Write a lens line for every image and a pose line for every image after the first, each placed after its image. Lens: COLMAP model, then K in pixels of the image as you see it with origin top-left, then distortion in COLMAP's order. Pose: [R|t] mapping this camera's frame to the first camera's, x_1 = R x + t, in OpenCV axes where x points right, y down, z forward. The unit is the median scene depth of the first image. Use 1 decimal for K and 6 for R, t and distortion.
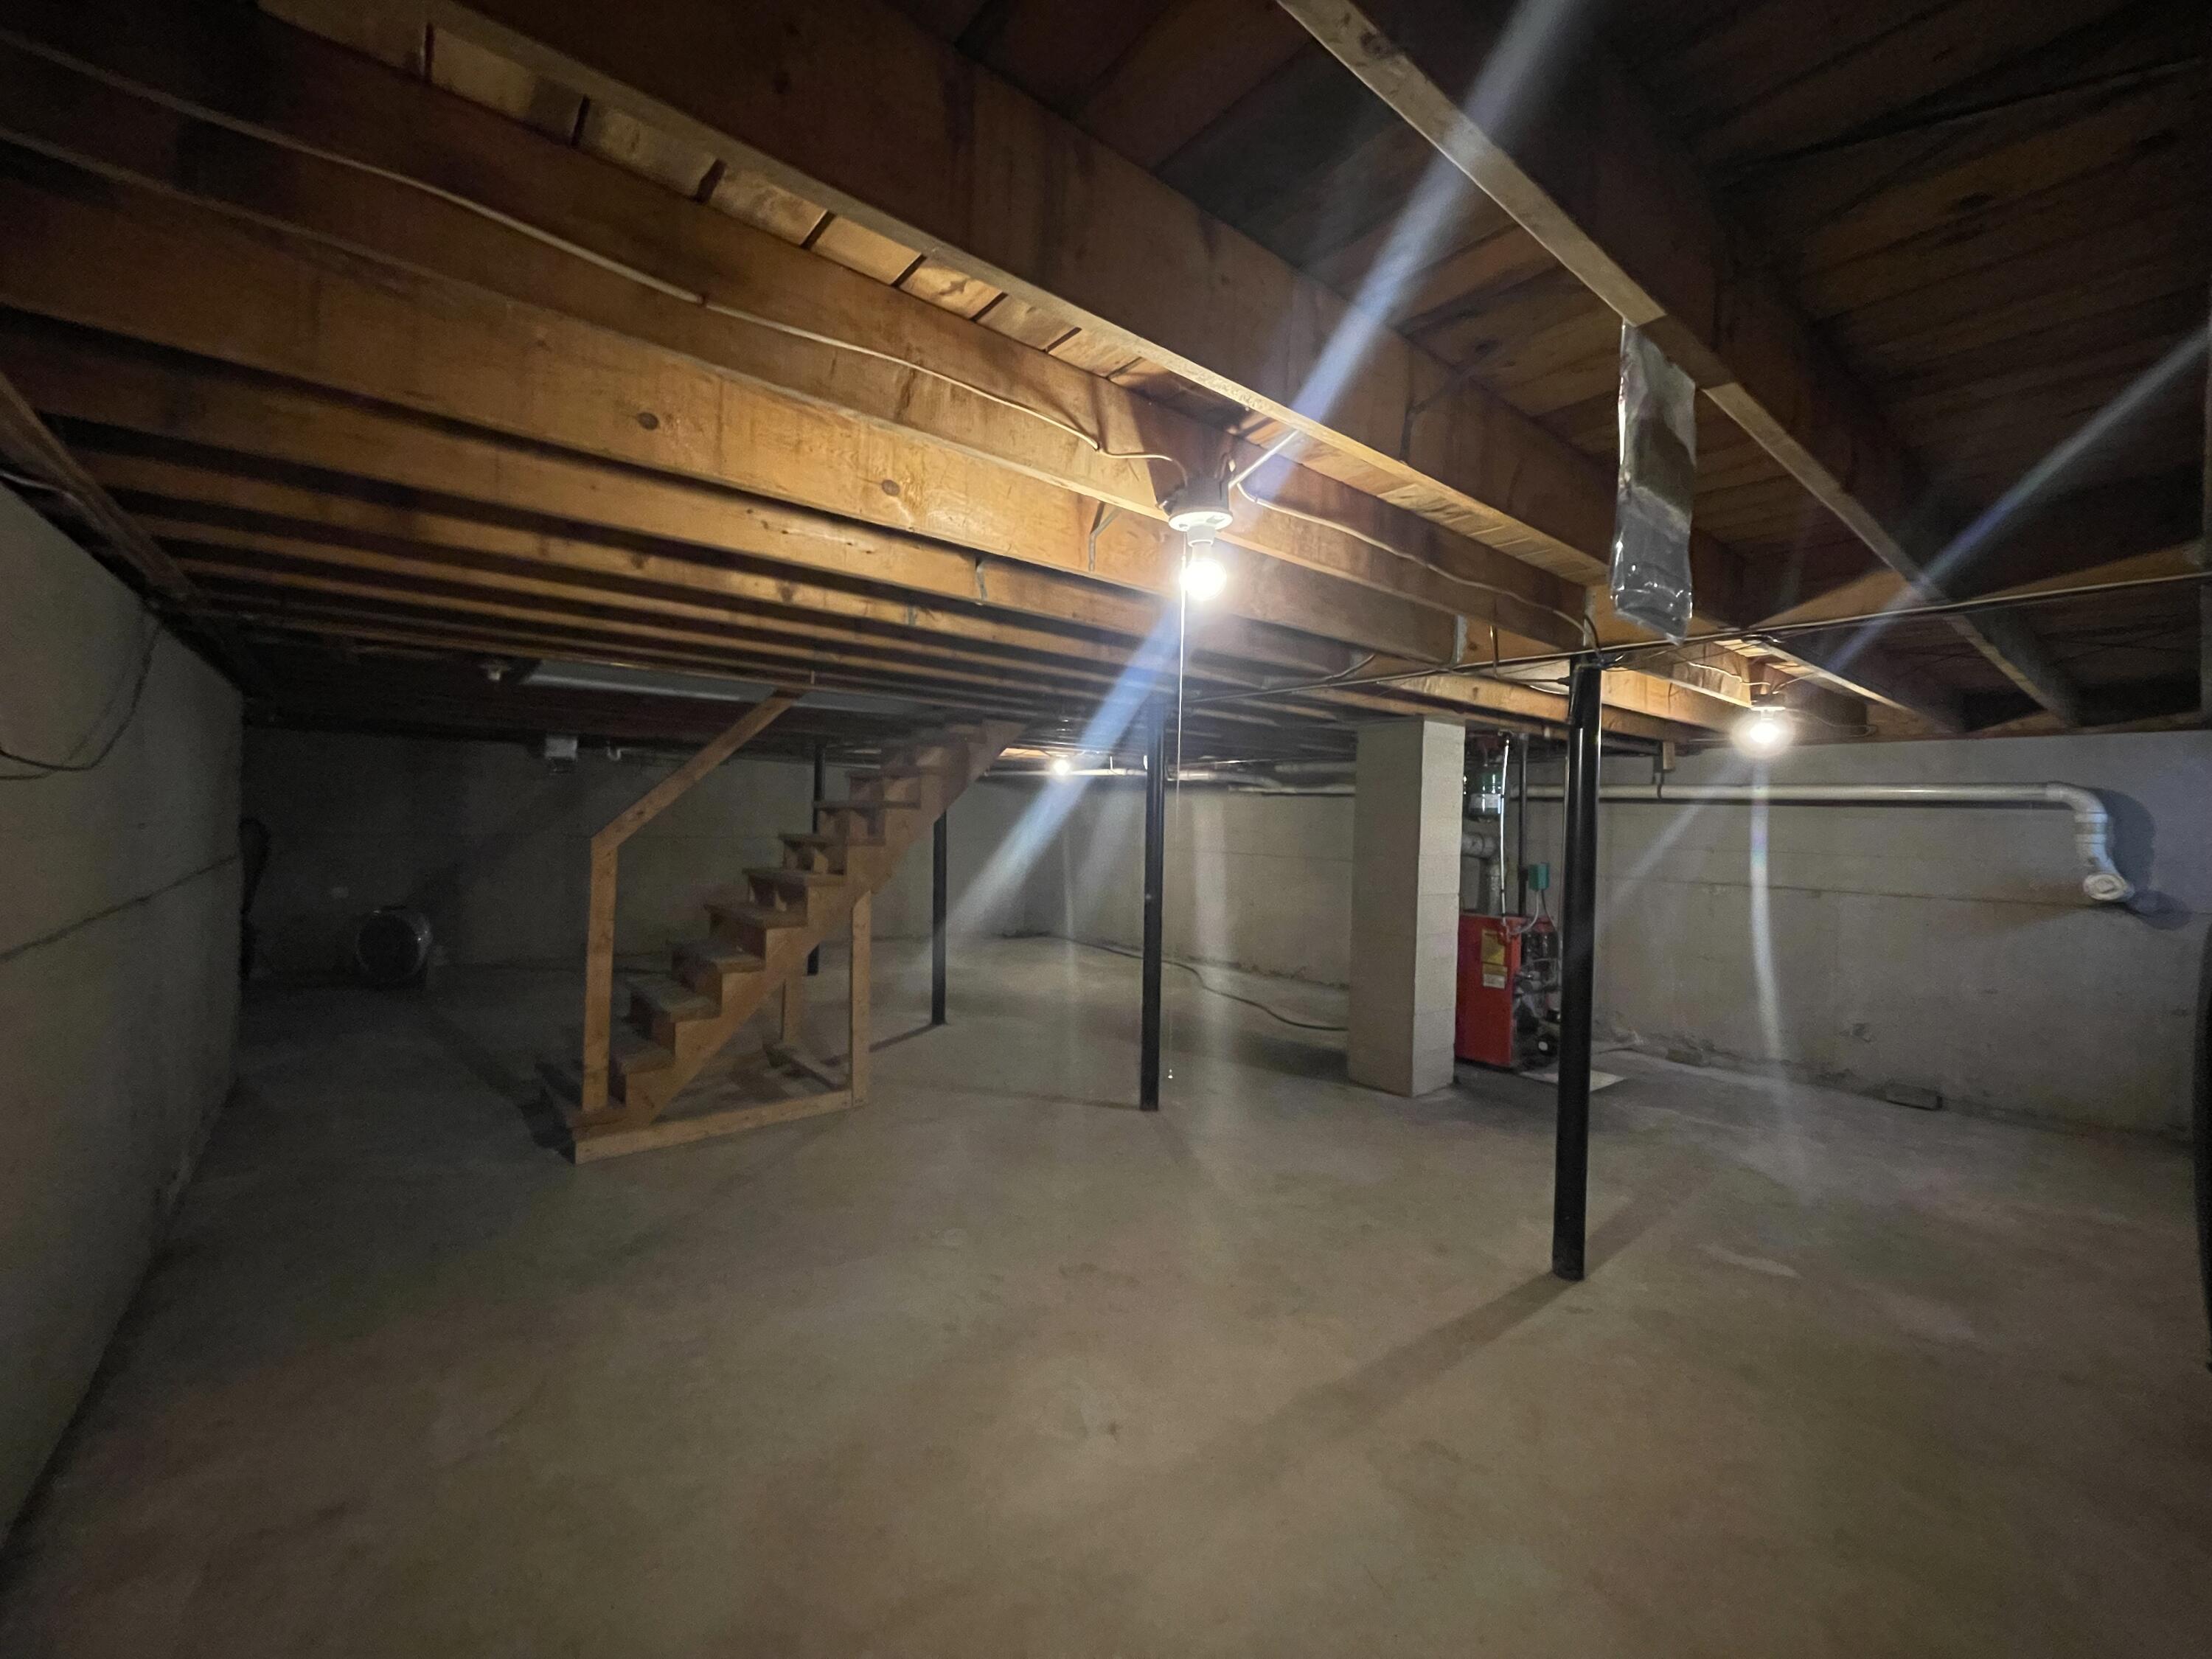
lens RADIAL K [[888.9, 0, 1109.4], [0, 888.9, 826.6], [0, 0, 1]] dist [-0.005661, 0.001842]
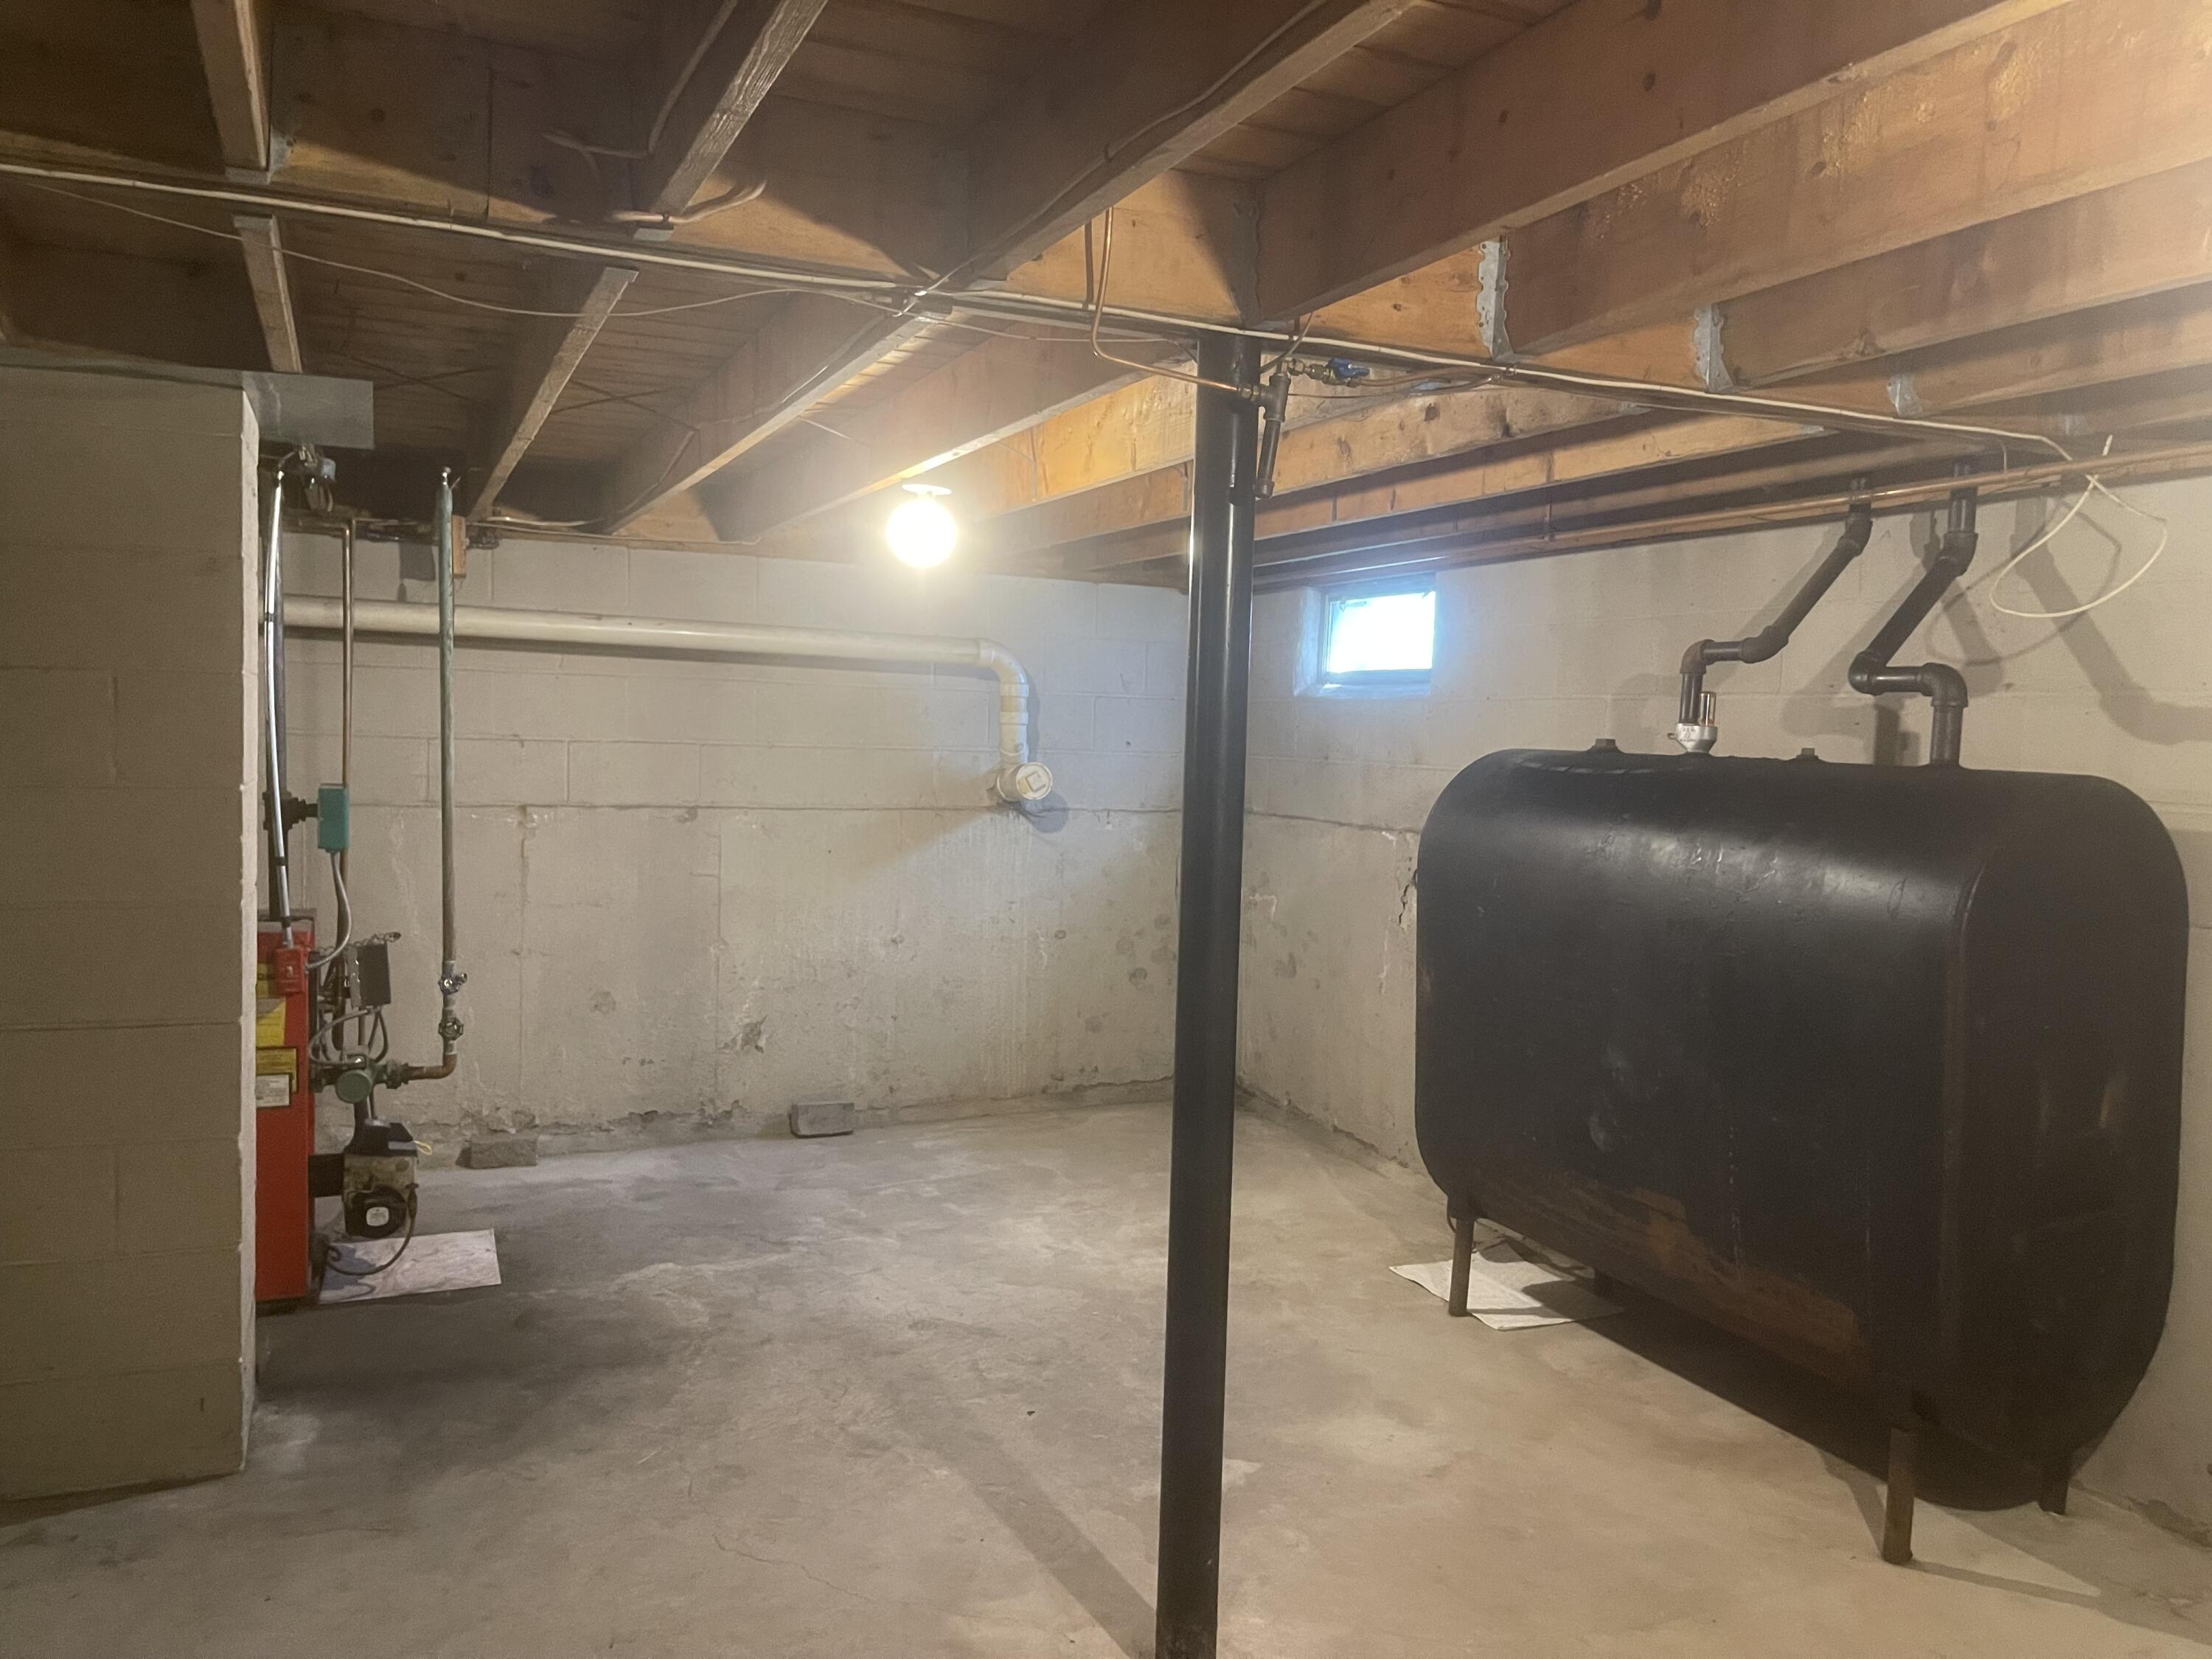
lens RADIAL K [[1691.4, 0, 1110.0], [0, 1691.4, 828.9], [0, 0, 1]] dist [0.011881, -0.006386]
pose [[0.256627, -0.080805, 0.963127, -0.214084], [-0.019169, 0.995877, 0.088660, -0.019073], [-0.966321, -0.041215, 0.254020, 0.521373]]
